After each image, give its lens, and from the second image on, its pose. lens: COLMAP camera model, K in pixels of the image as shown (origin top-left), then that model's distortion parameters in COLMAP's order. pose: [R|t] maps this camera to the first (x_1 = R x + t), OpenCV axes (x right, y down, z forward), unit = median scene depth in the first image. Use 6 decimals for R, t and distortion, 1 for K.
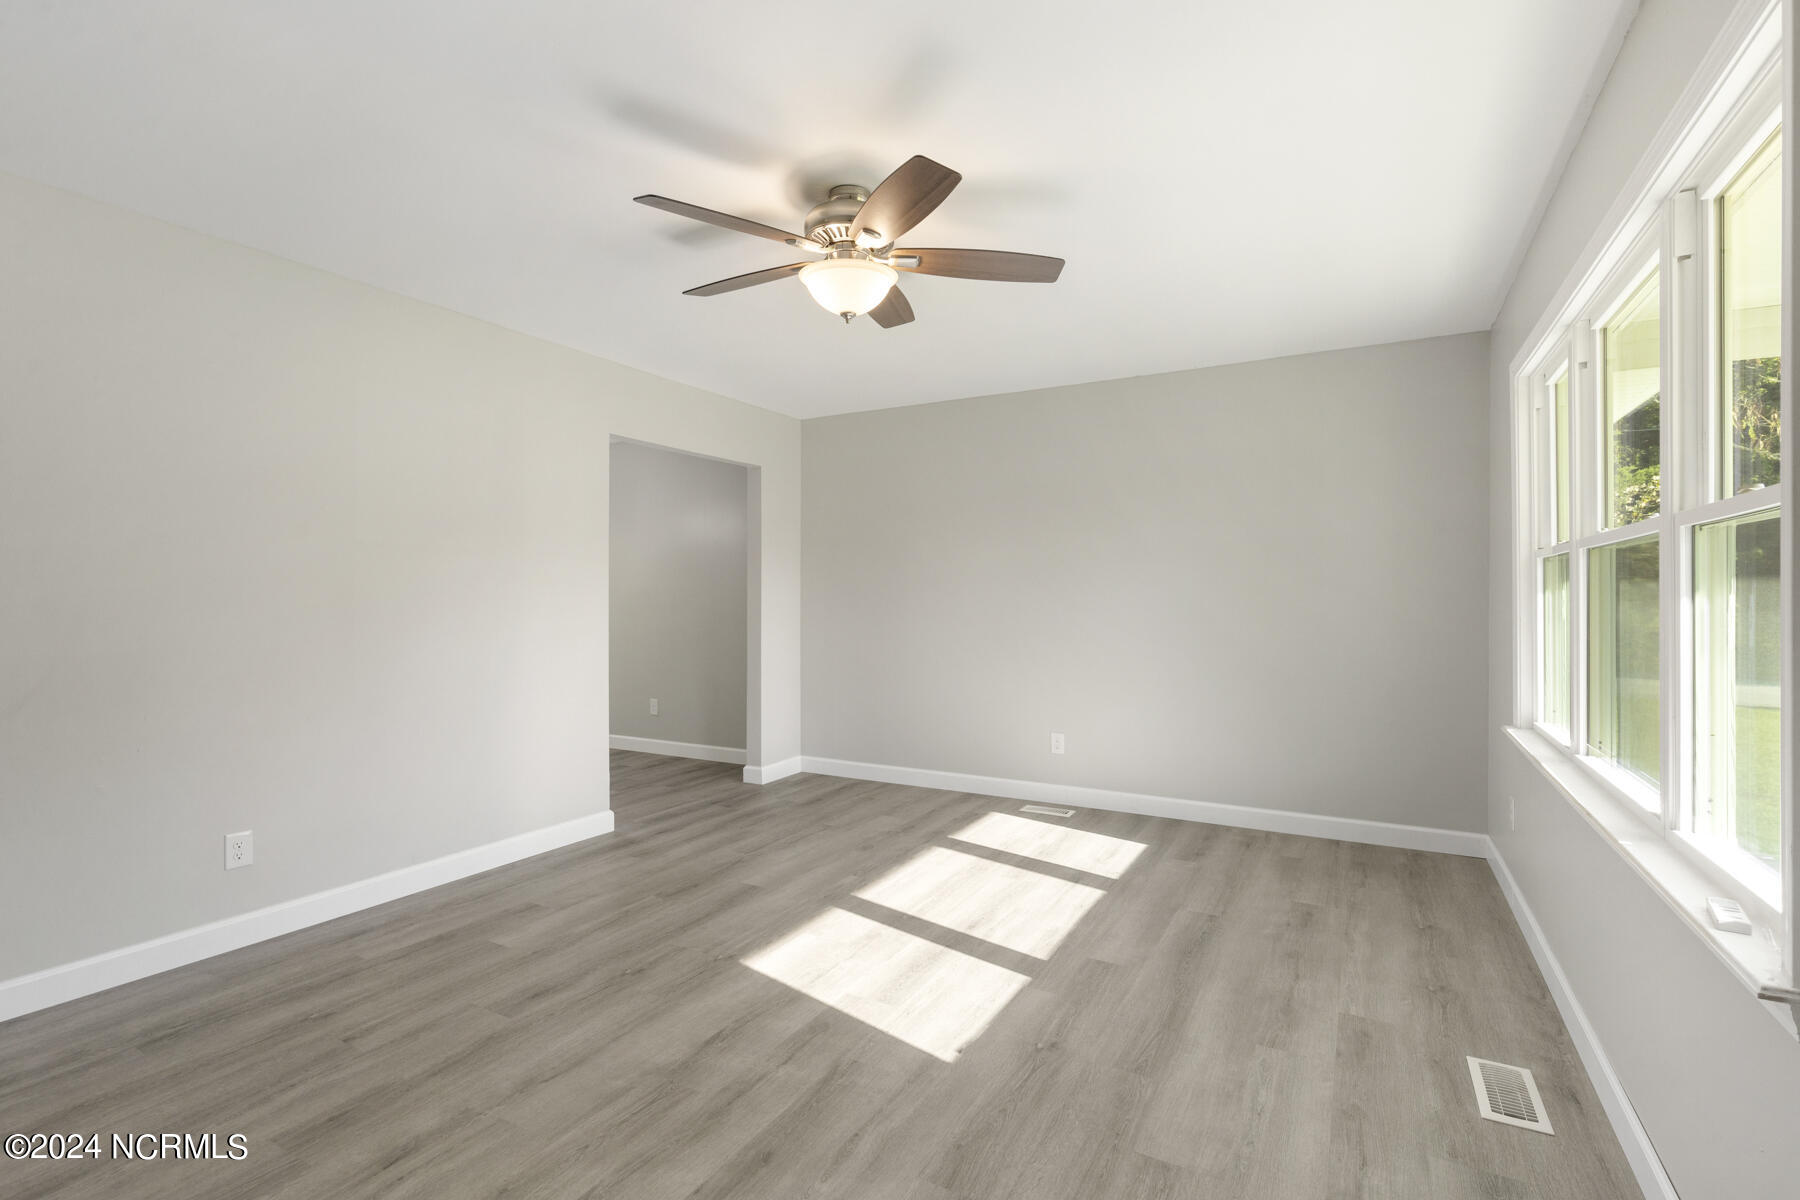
lens RADIAL K [[839.8, 0, 904.1], [0, 839.8, 594.8], [0, 0, 1]] dist [0.001410, -0.000895]
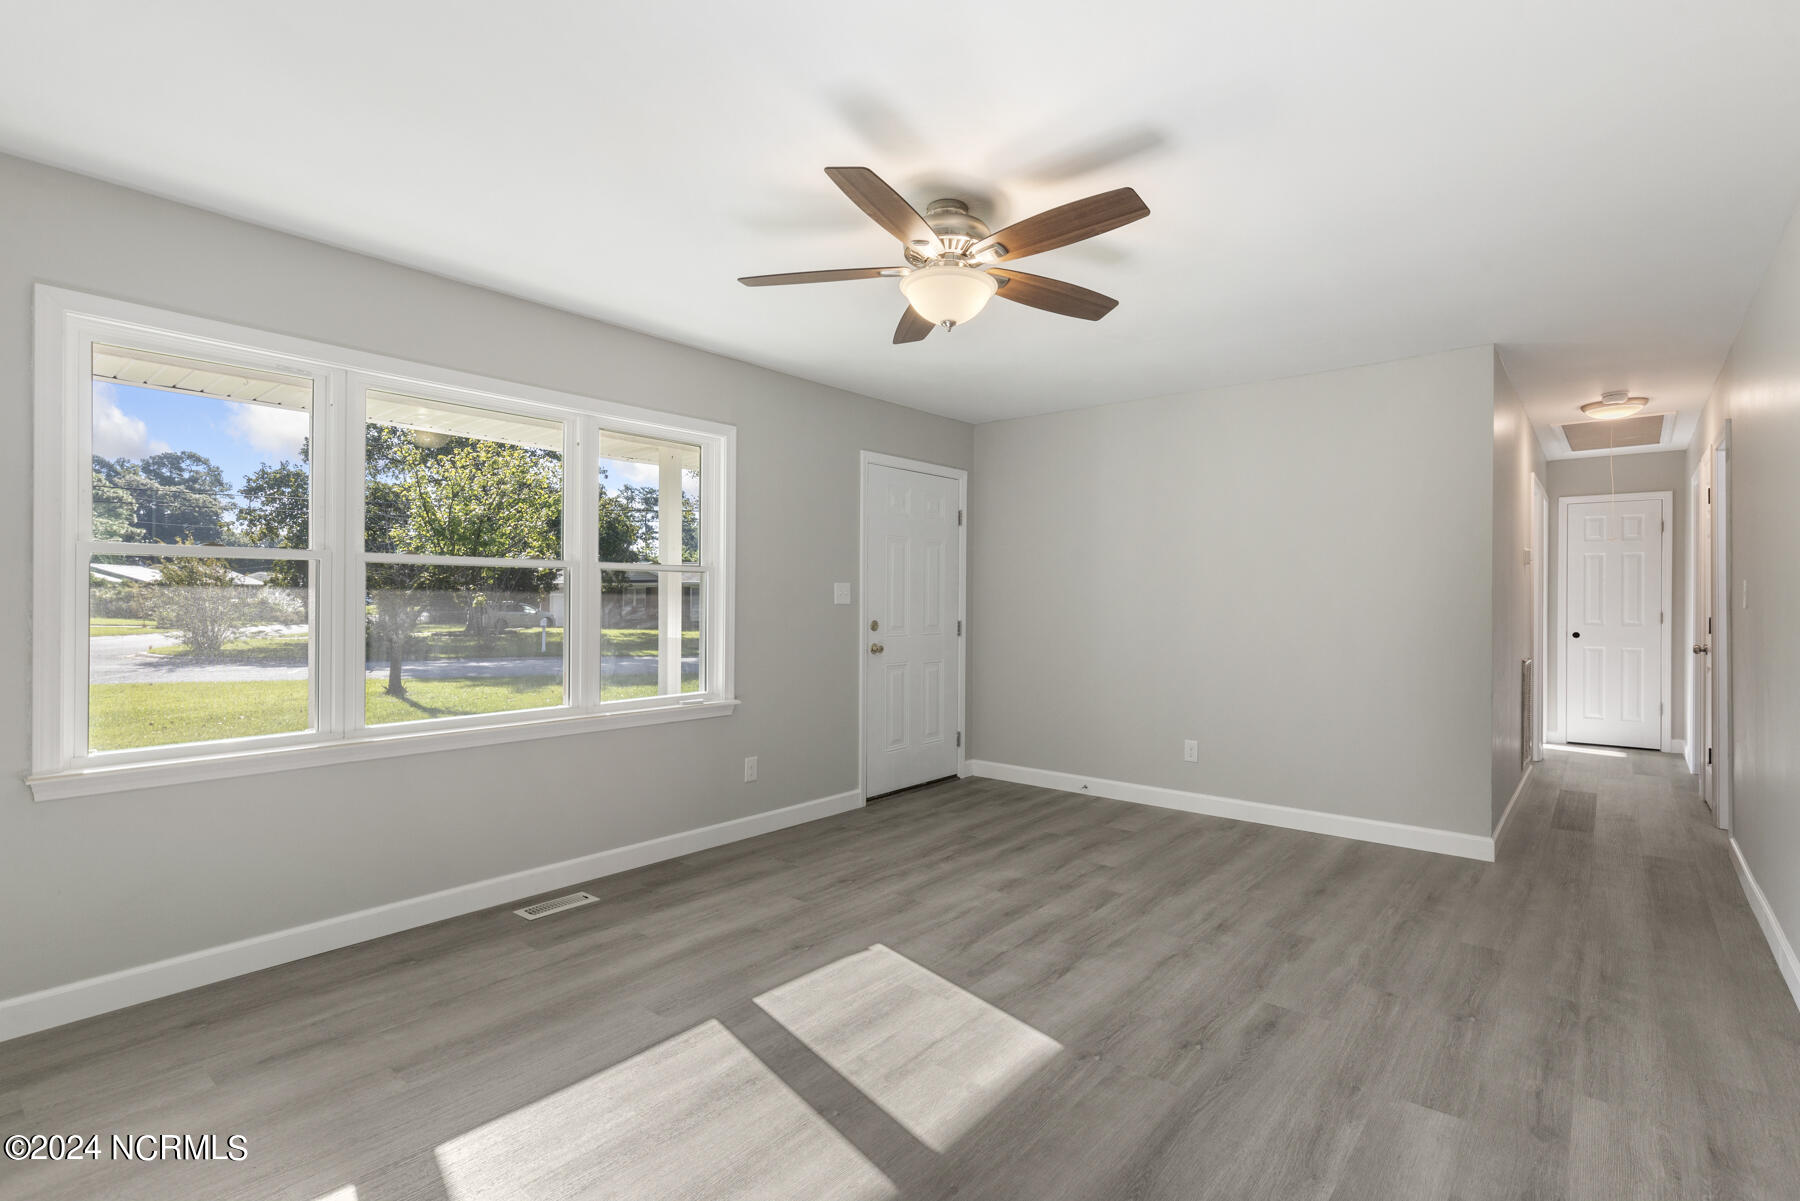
lens RADIAL K [[839.8, 0, 914.4], [0, 839.8, 602.0], [0, 0, 1]] dist [0.001410, -0.000895]
pose [[-0.981791, -0.002791, 0.189945, -0.213081], [-0.002261, 0.999993, 0.003009, -0.002625], [-0.189952, 0.002524, -0.981790, 1.937432]]
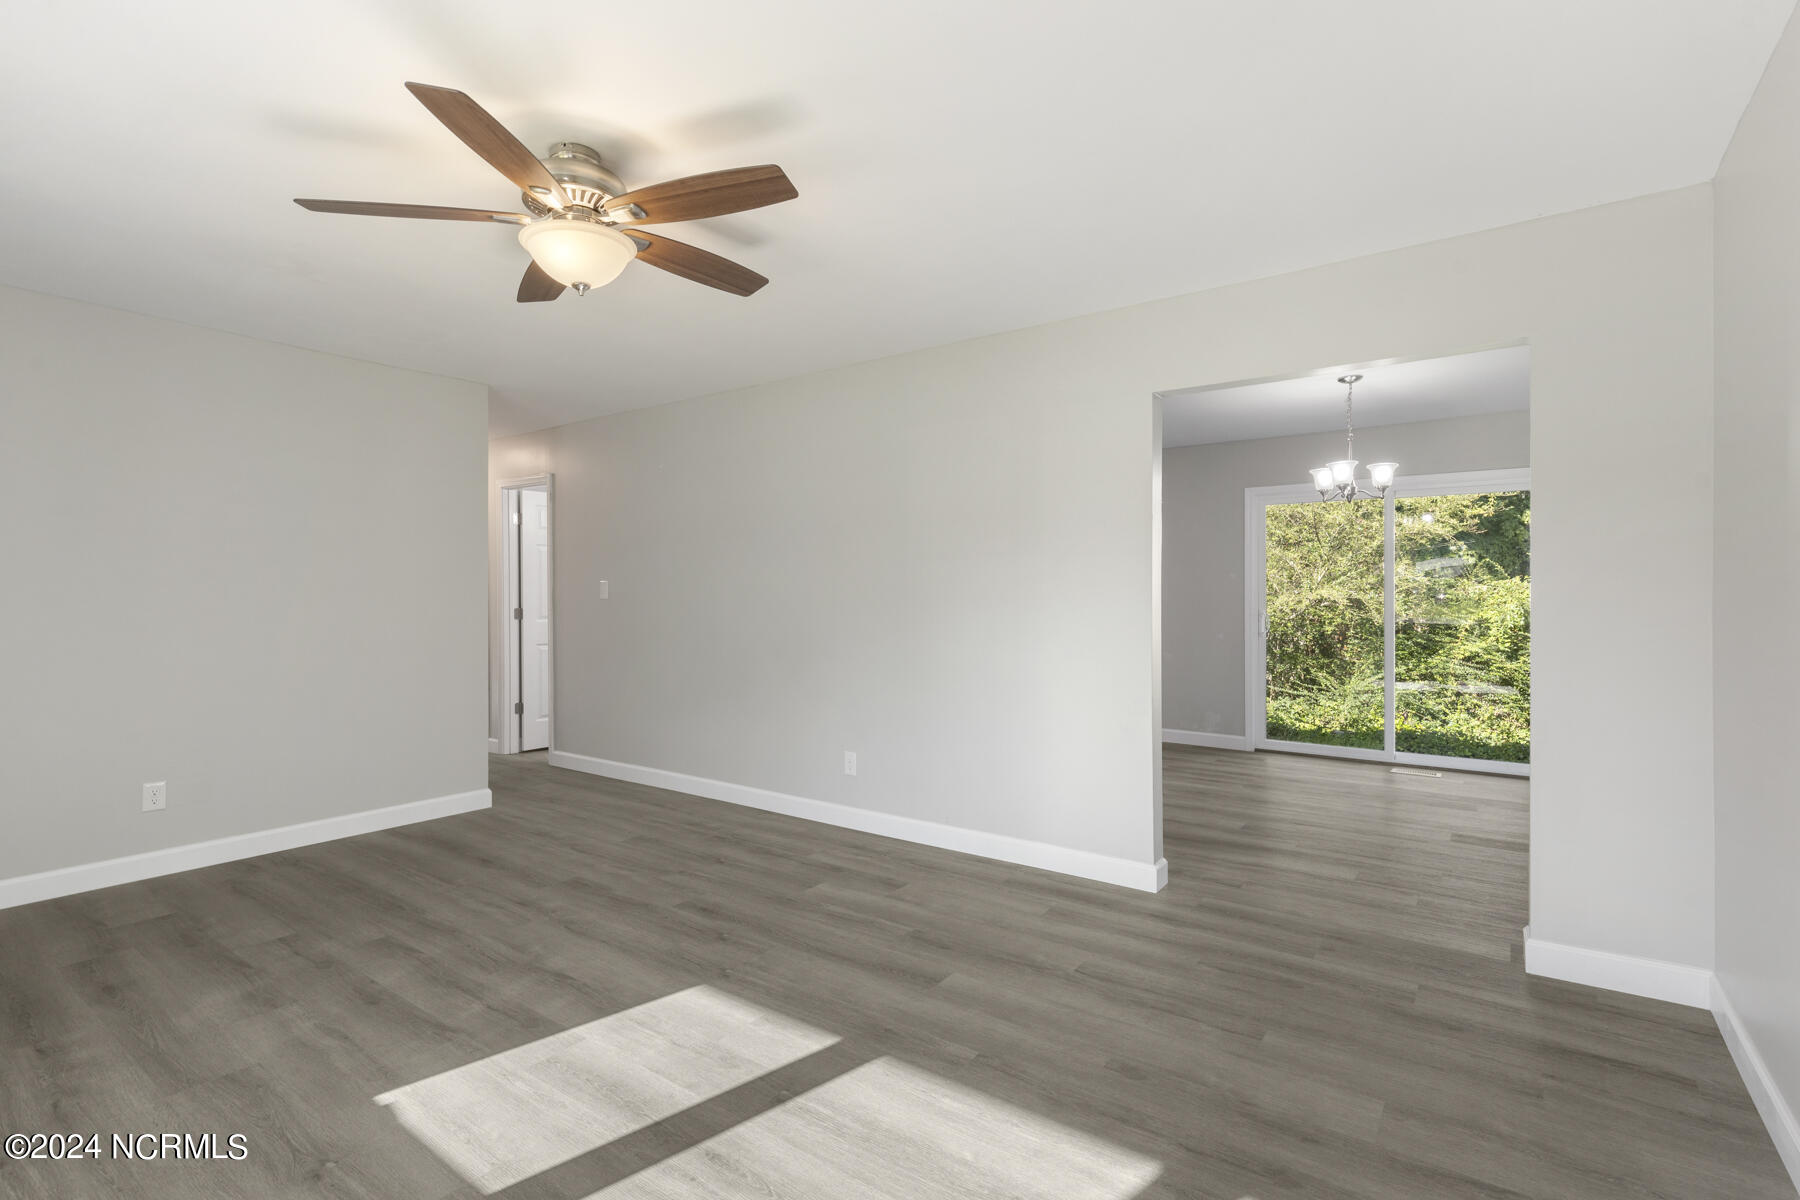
lens RADIAL K [[839.8, 0, 917.9], [0, 839.8, 593.3], [0, 0, 1]] dist [0.001410, -0.000895]
pose [[-0.118243, -0.000954, -0.992984, 0.764991], [0.000436, 0.999999, -0.001013, -0.002543], [0.992985, -0.000552, -0.118243, 1.421895]]
